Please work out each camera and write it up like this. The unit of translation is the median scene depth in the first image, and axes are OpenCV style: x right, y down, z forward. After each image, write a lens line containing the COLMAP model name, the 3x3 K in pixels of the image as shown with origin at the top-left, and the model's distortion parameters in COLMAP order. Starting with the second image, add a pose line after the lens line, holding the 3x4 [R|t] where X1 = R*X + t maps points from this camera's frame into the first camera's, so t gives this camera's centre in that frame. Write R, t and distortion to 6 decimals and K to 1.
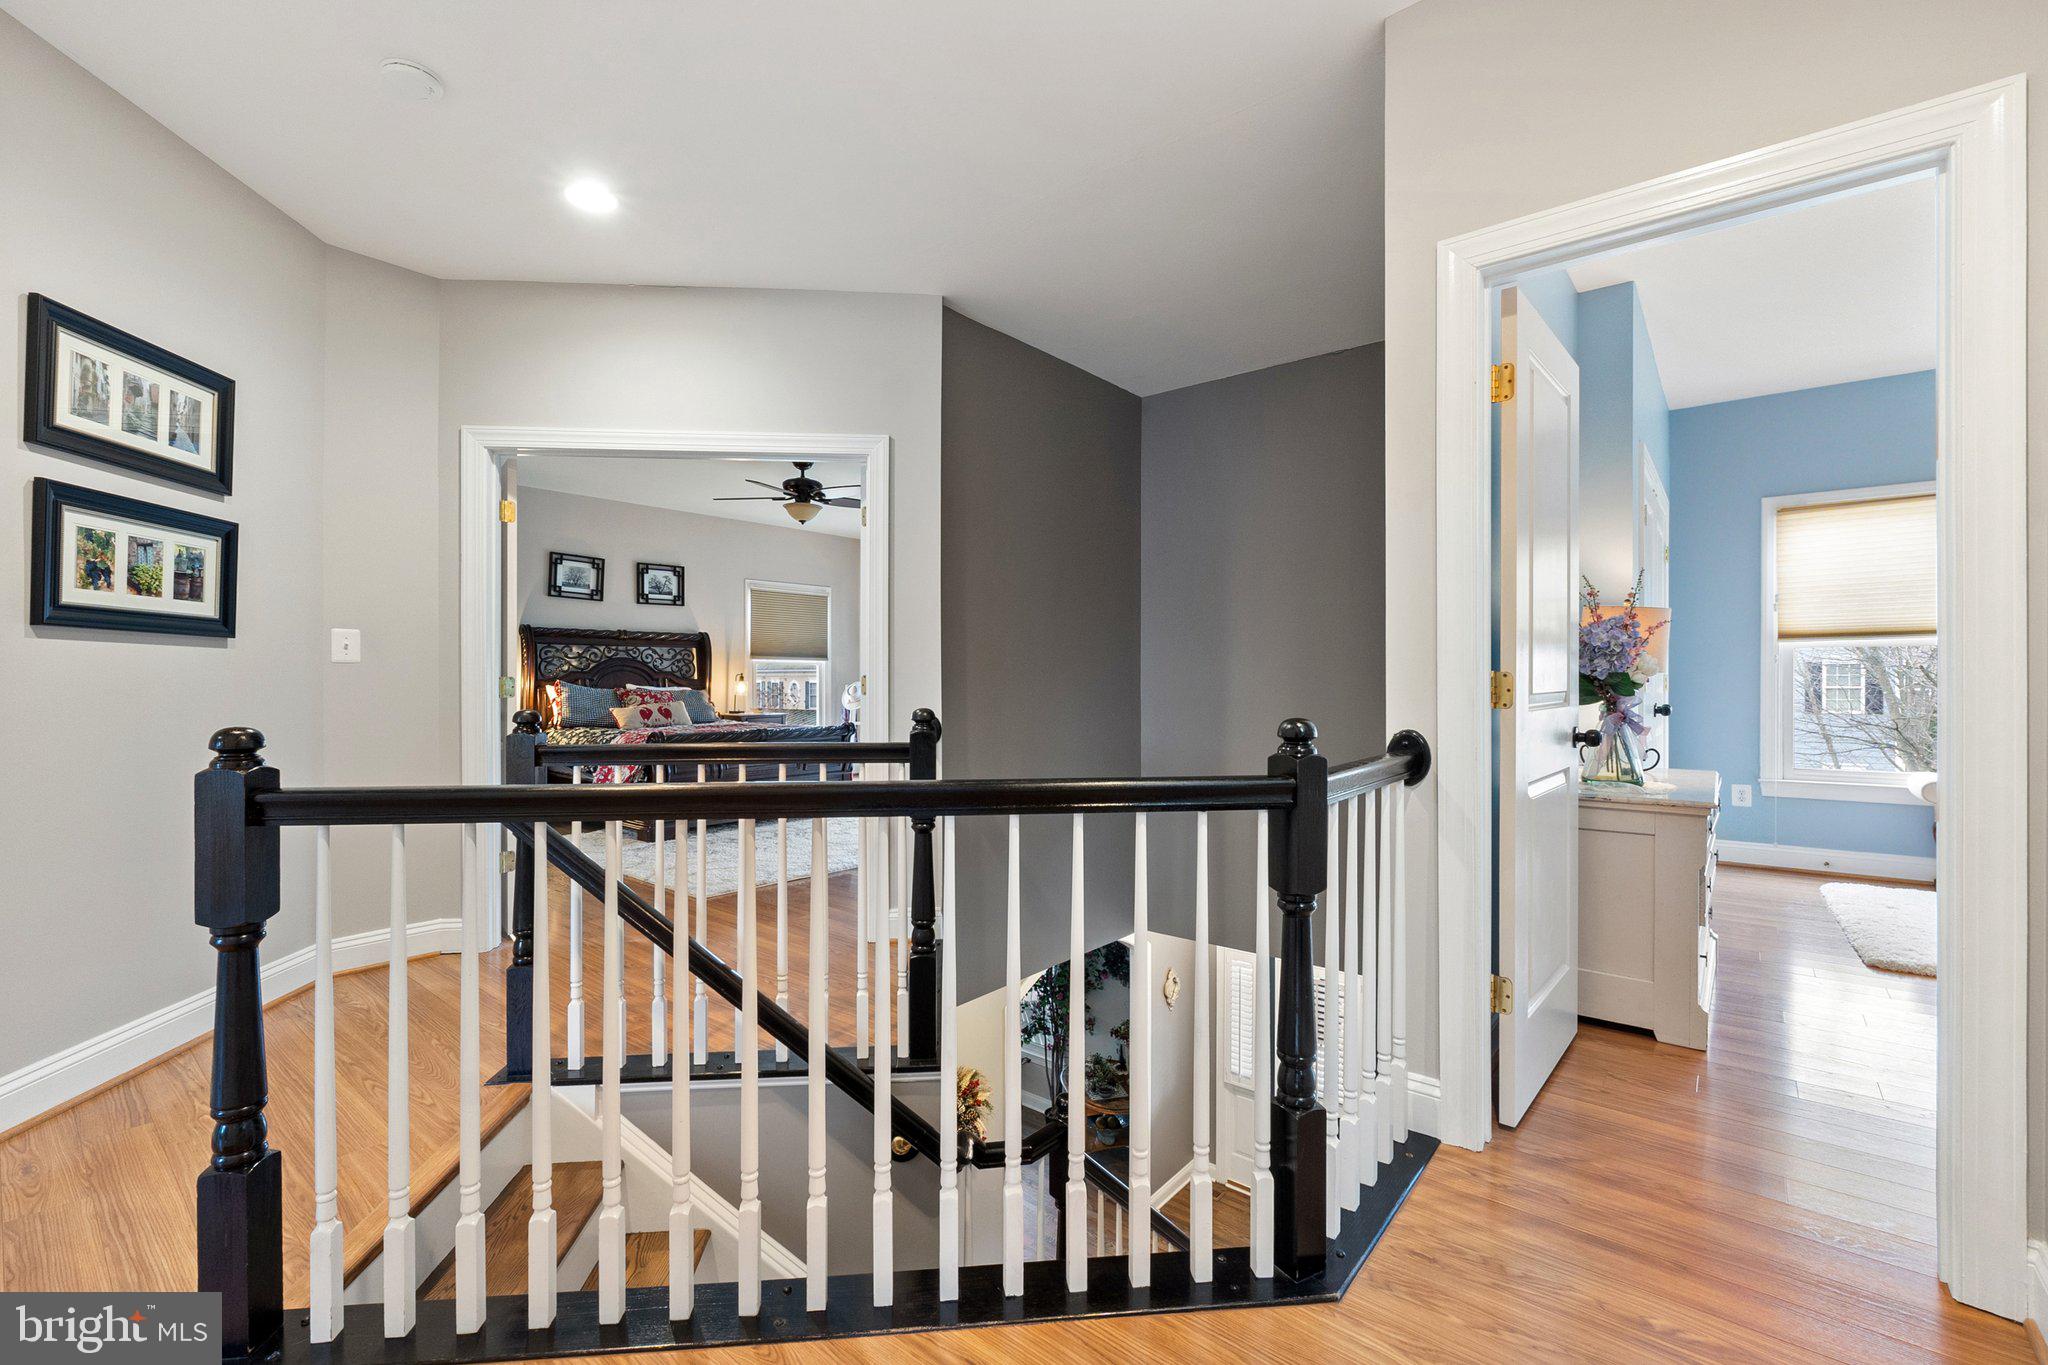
lens RADIAL K [[880.2, 0, 1045.6], [0, 880.2, 685.5], [0, 0, 1]] dist [-0.011157, 0.000918]
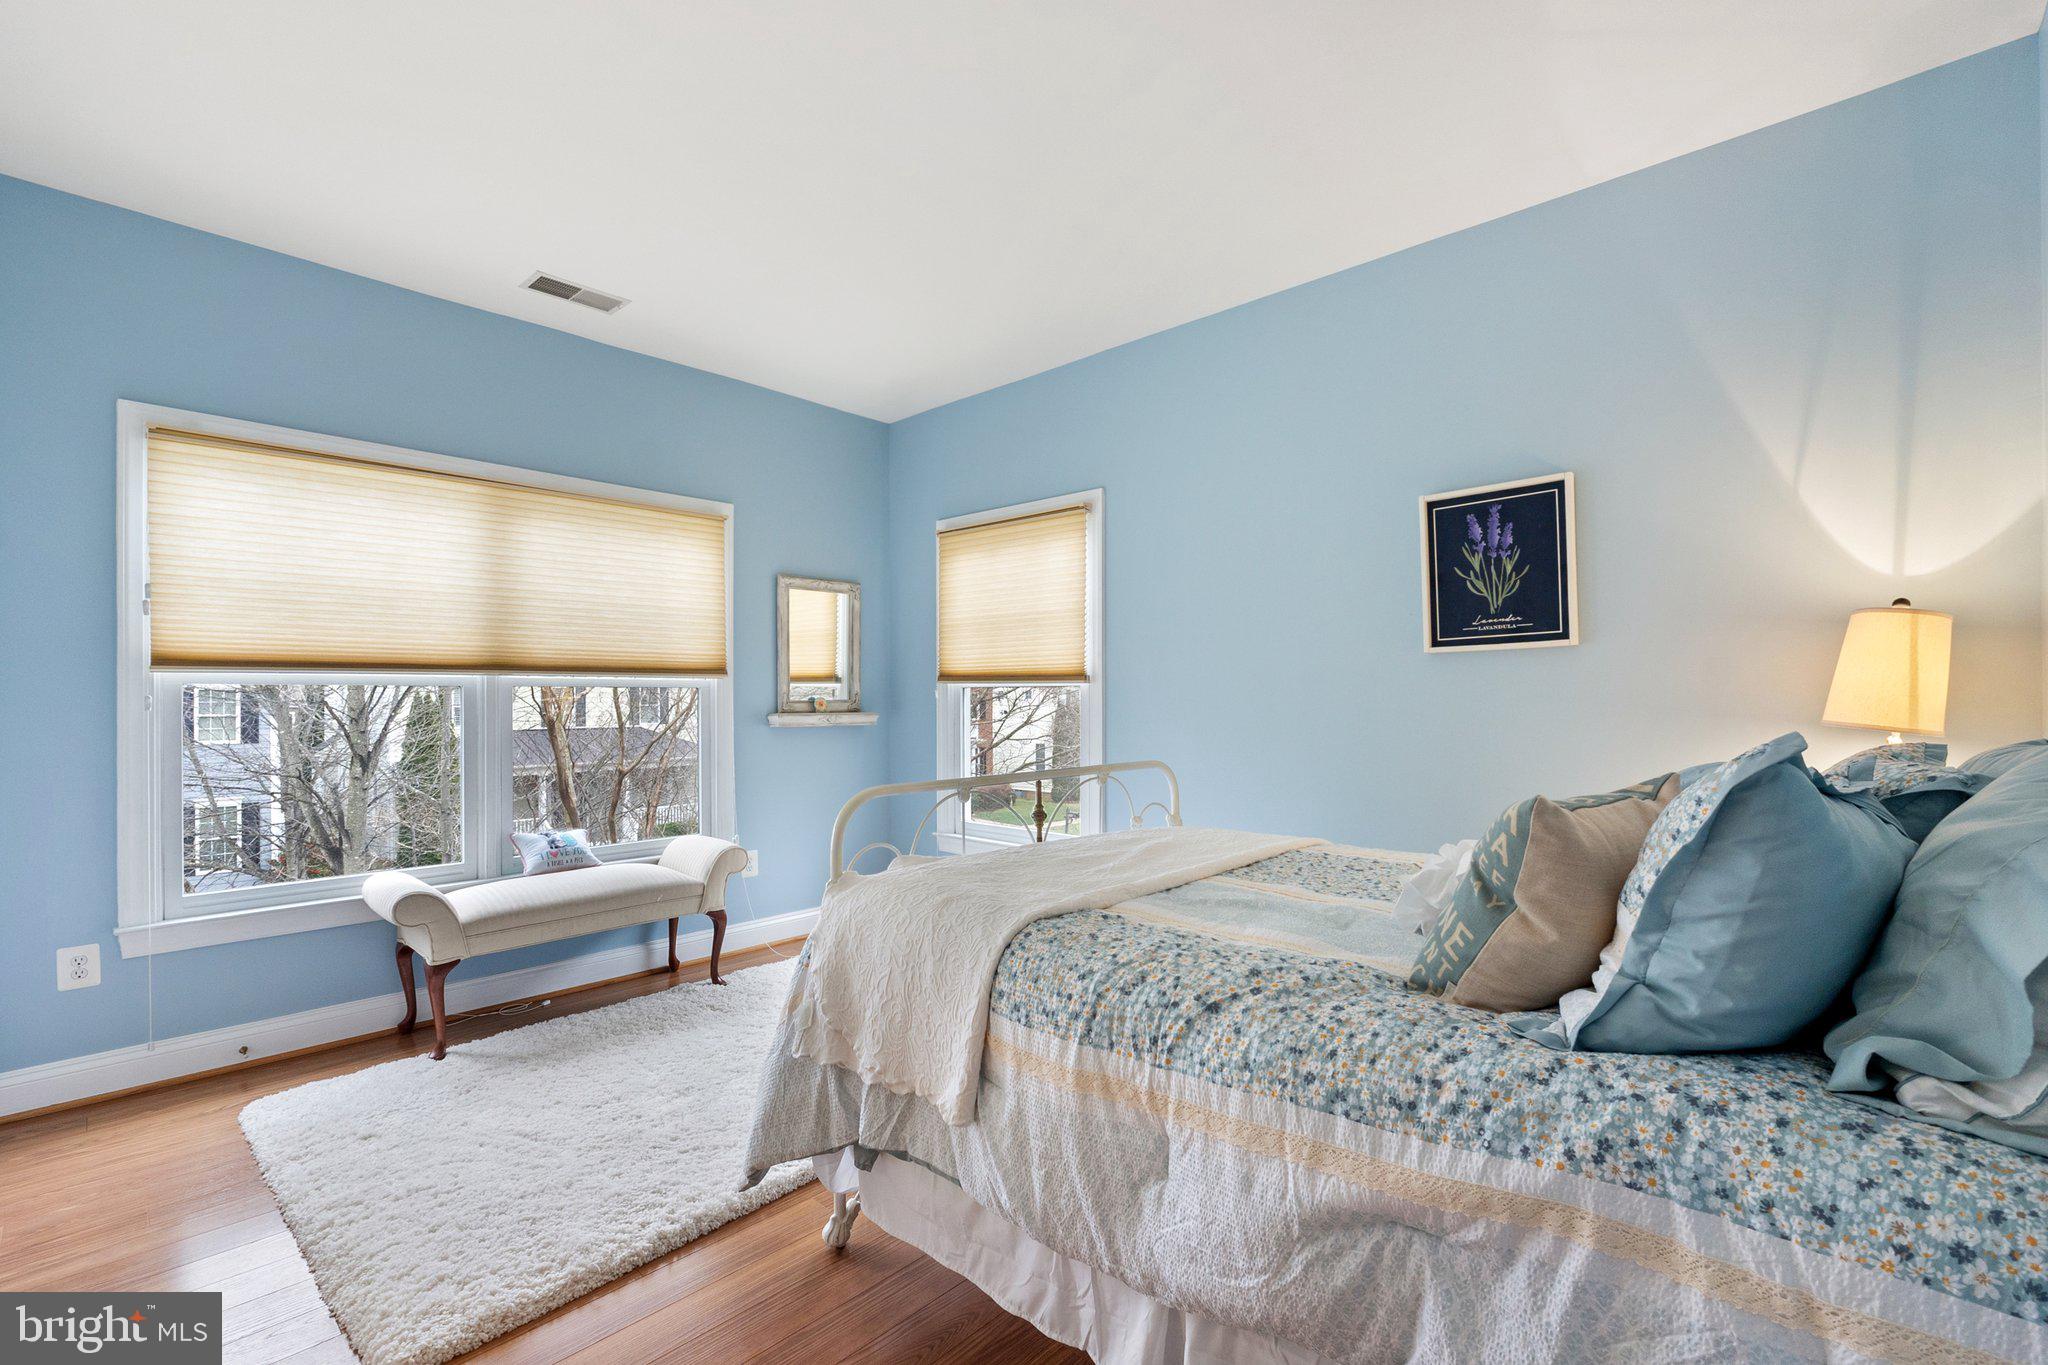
lens RADIAL K [[880.2, 0, 1029.4], [0, 880.2, 690.7], [0, 0, 1]] dist [-0.011157, 0.000918]
pose [[0.076506, 0.005623, 0.997053, 0.332881], [0.016033, 0.999848, -0.006869, -0.024781], [-0.996940, 0.016511, 0.076405, 0.406071]]
